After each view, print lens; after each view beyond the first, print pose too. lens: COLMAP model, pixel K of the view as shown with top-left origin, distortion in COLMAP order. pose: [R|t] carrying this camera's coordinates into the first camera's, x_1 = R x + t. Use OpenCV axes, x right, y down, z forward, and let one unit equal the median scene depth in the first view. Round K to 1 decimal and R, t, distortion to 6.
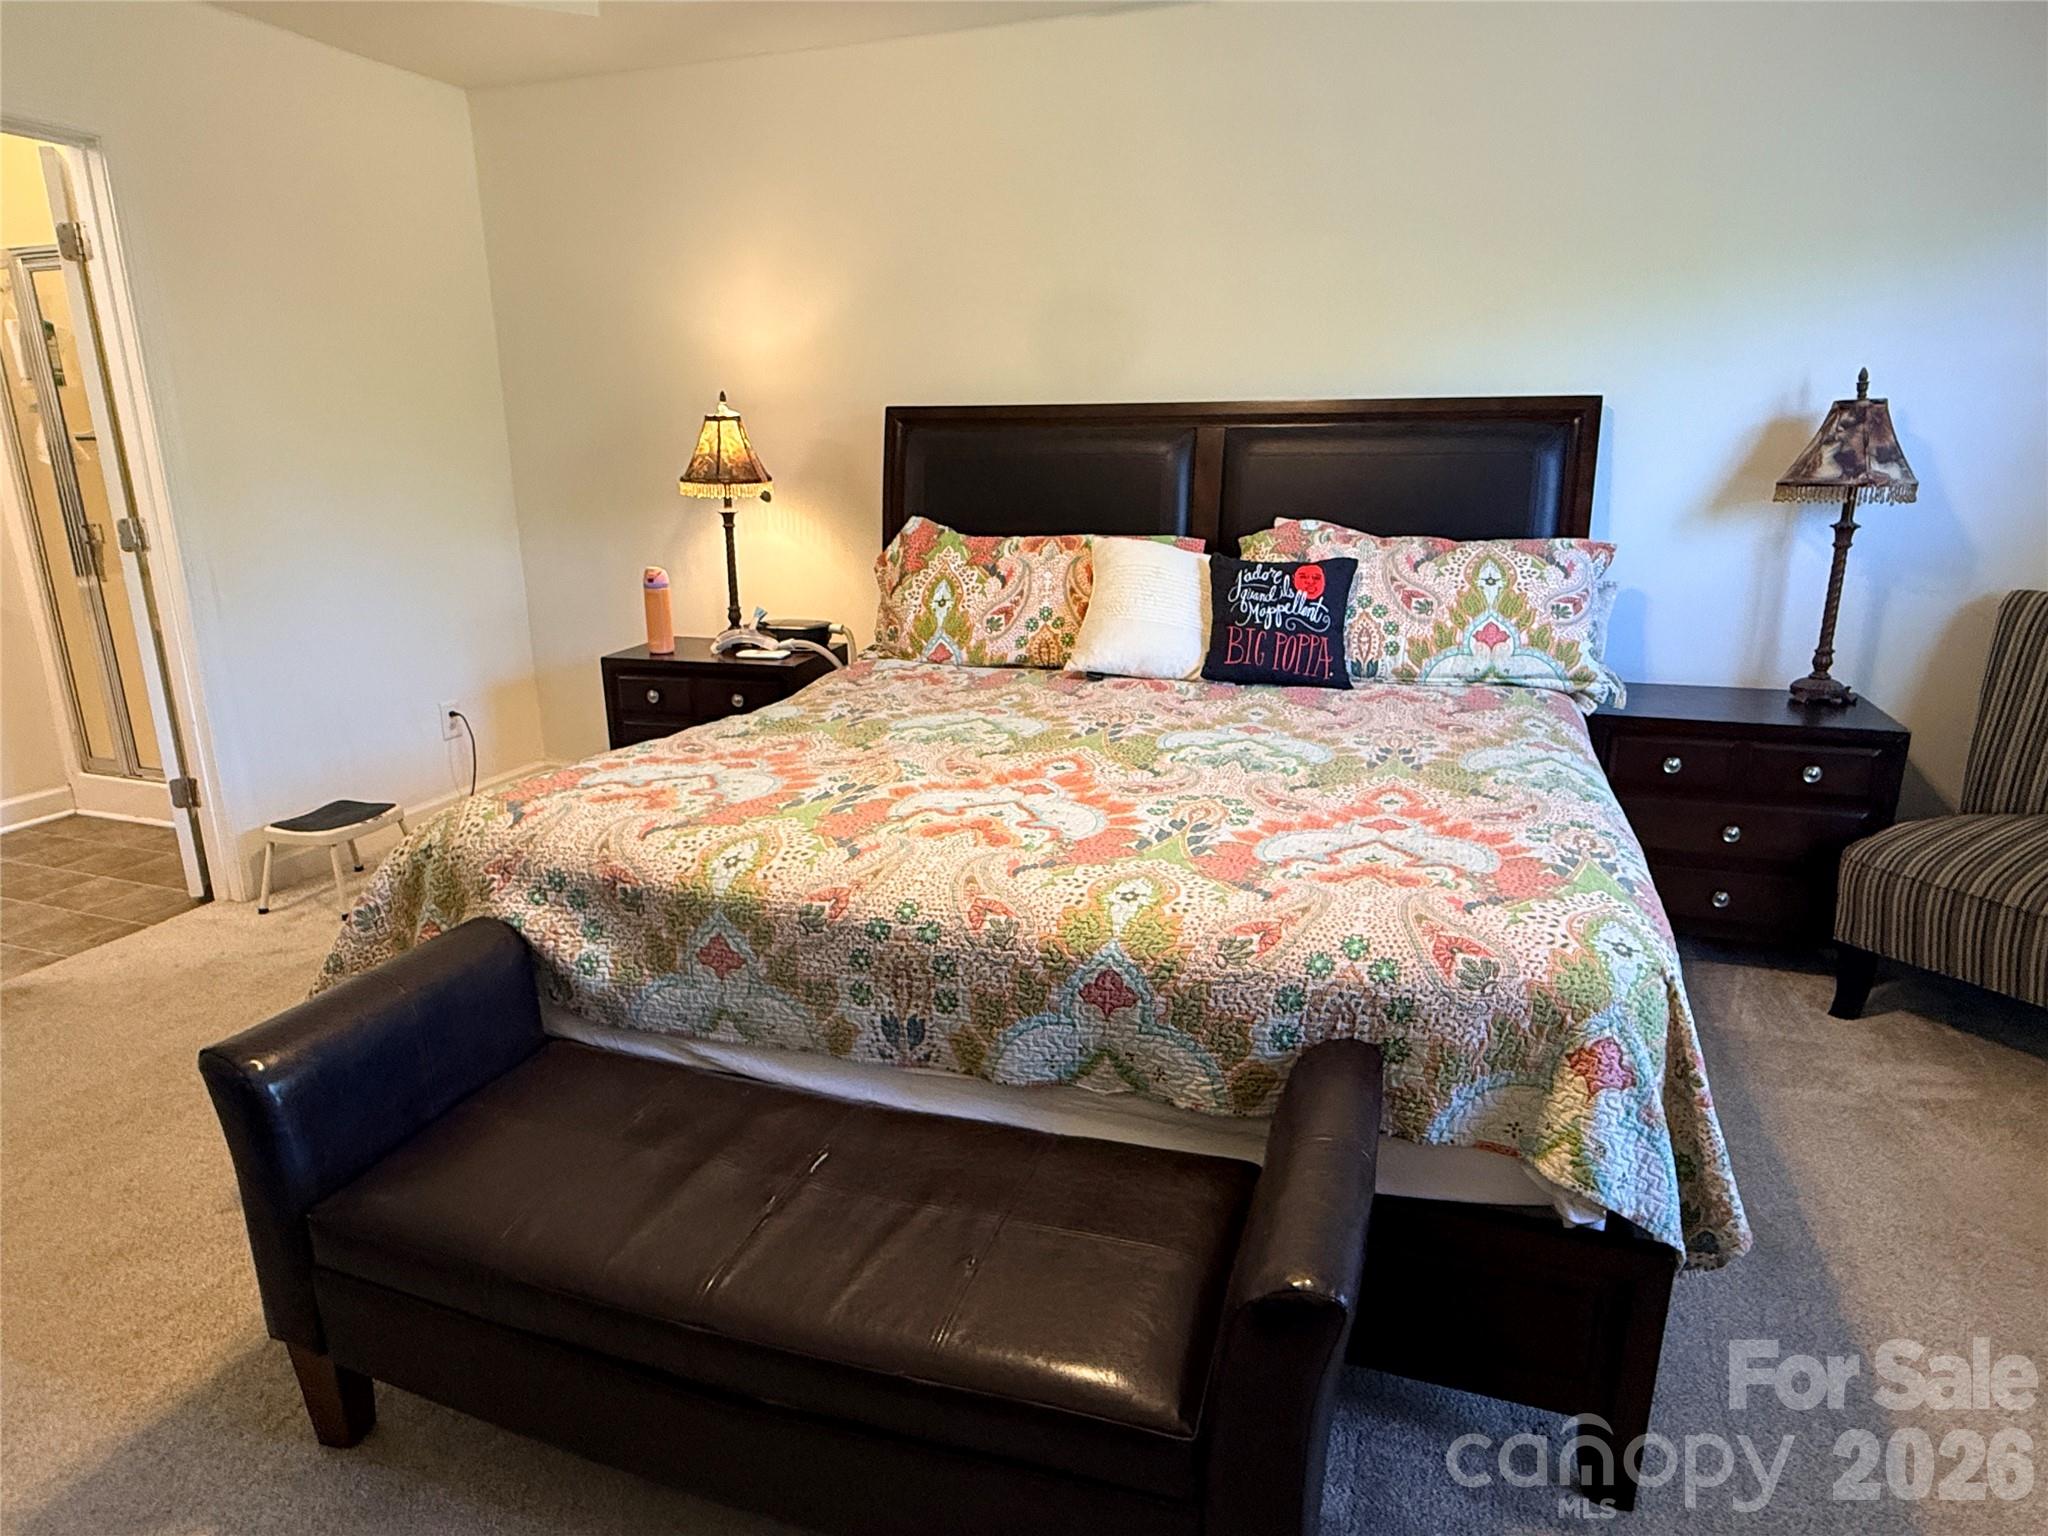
lens RADIAL K [[1207.5, 0, 1018.3], [0, 1207.5, 766.9], [0, 0, 1]] dist [-0.002297, -0.001094]
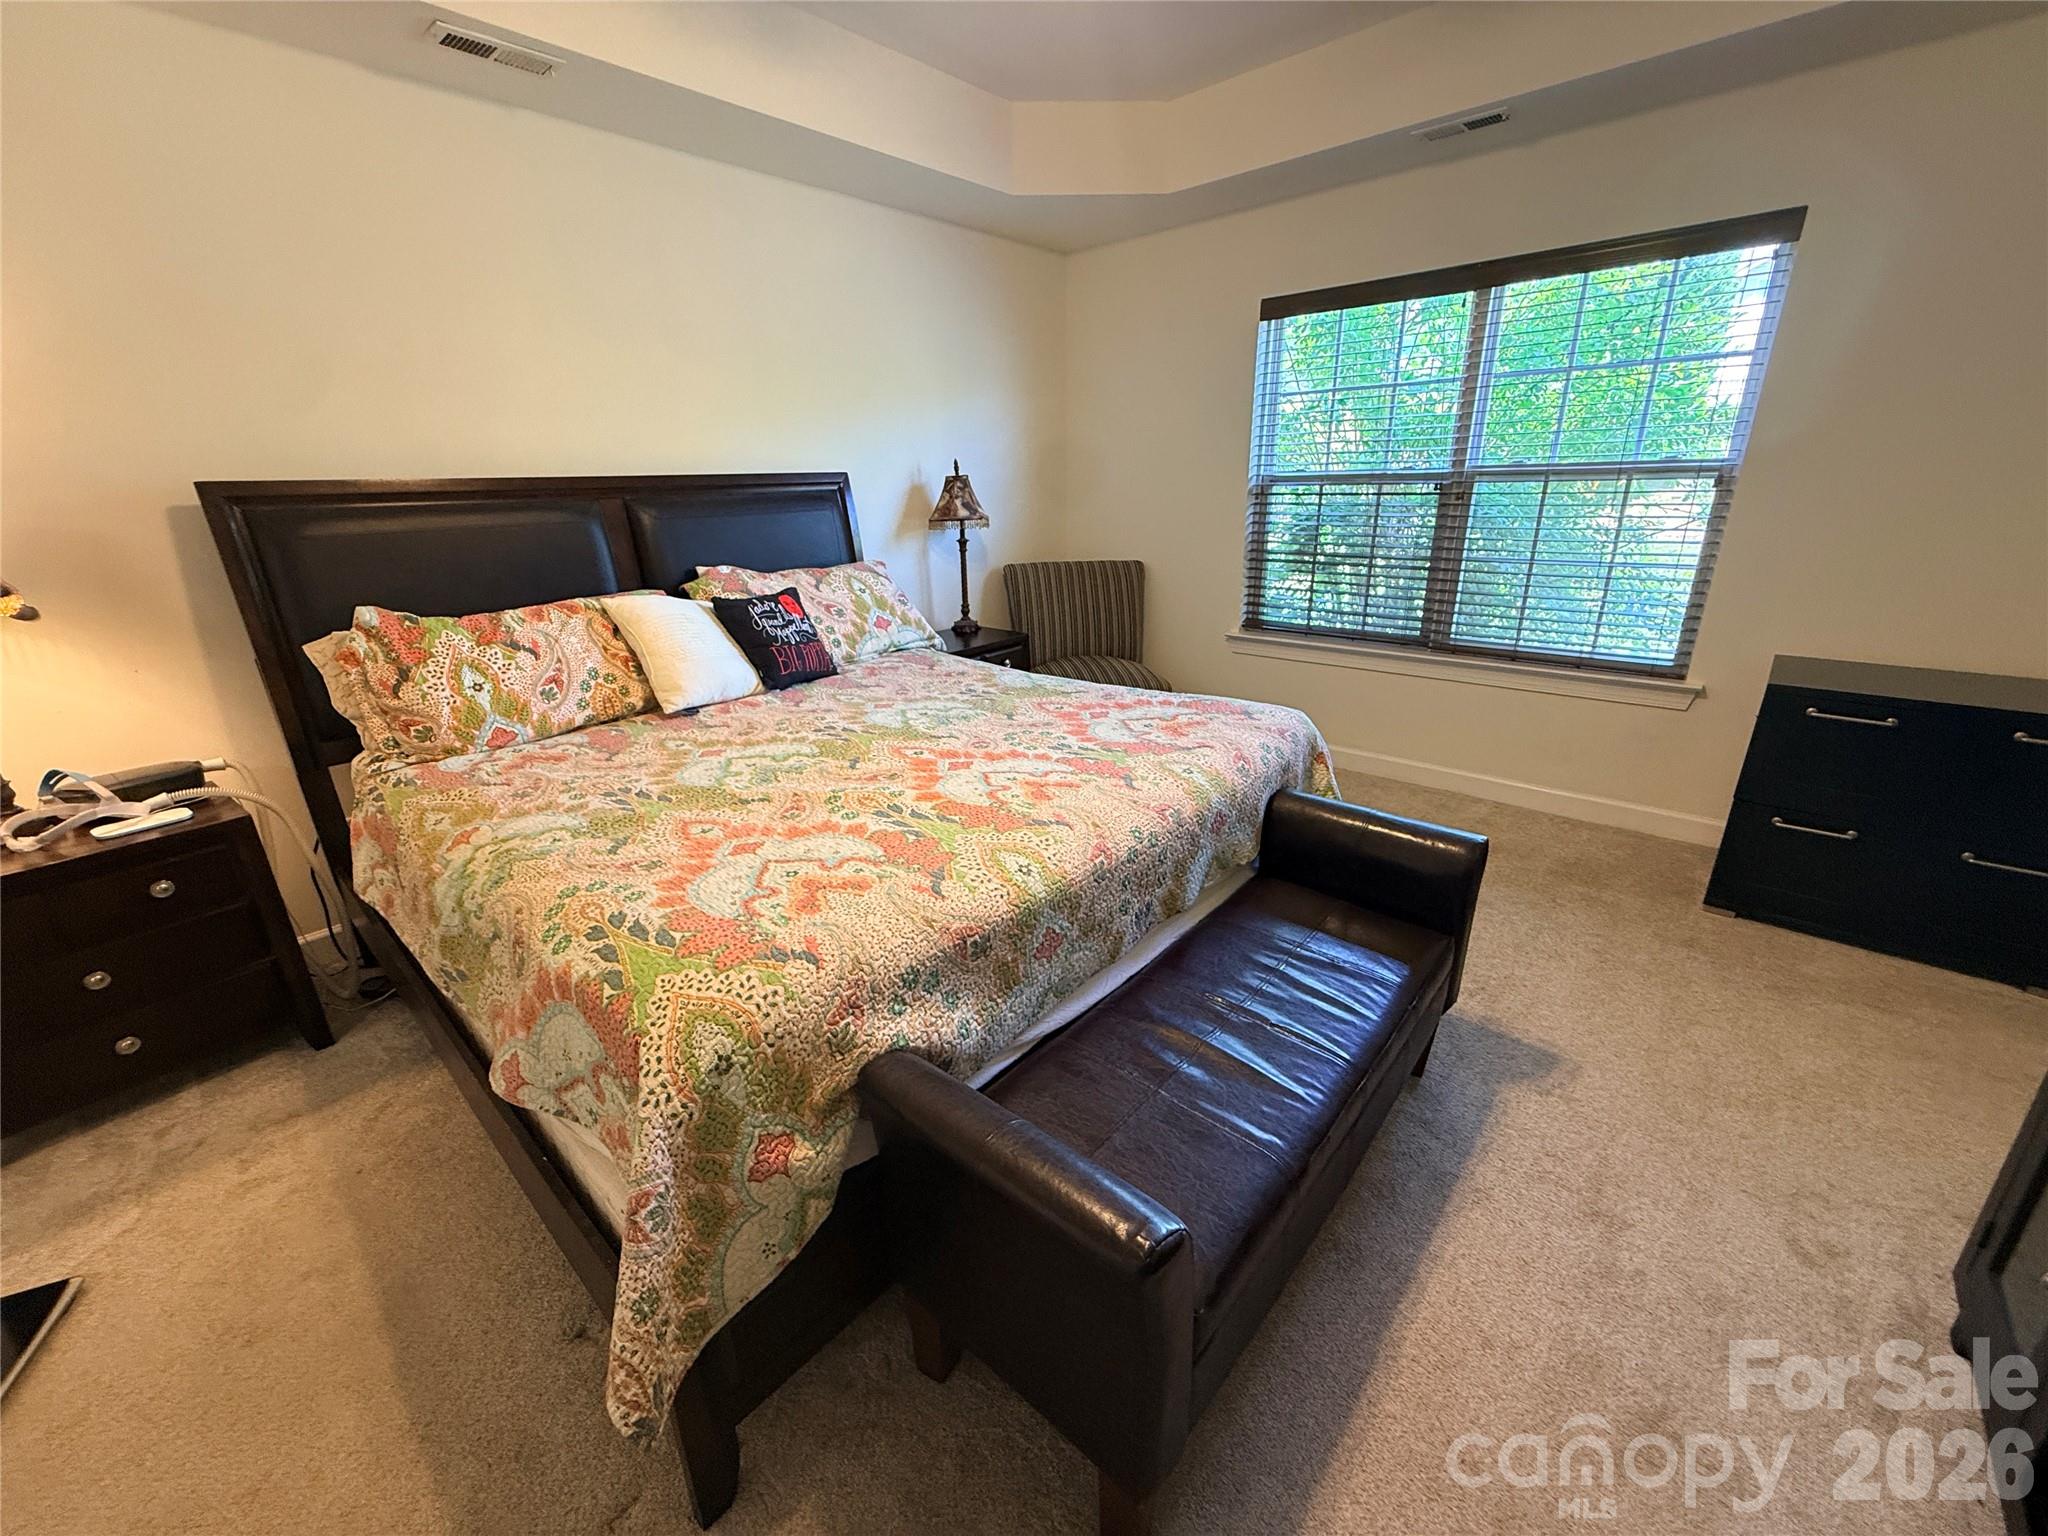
lens RADIAL K [[815.6, 0, 1024.5], [0, 815.6, 765.4], [0, 0, 1]] dist [-0.015821, 0.001544]
pose [[0.375643, -0.306881, 0.874481, -0.676949], [0.265190, 0.939723, 0.215861, -0.142206], [-0.888013, 0.150817, 0.434382, 0.480132]]
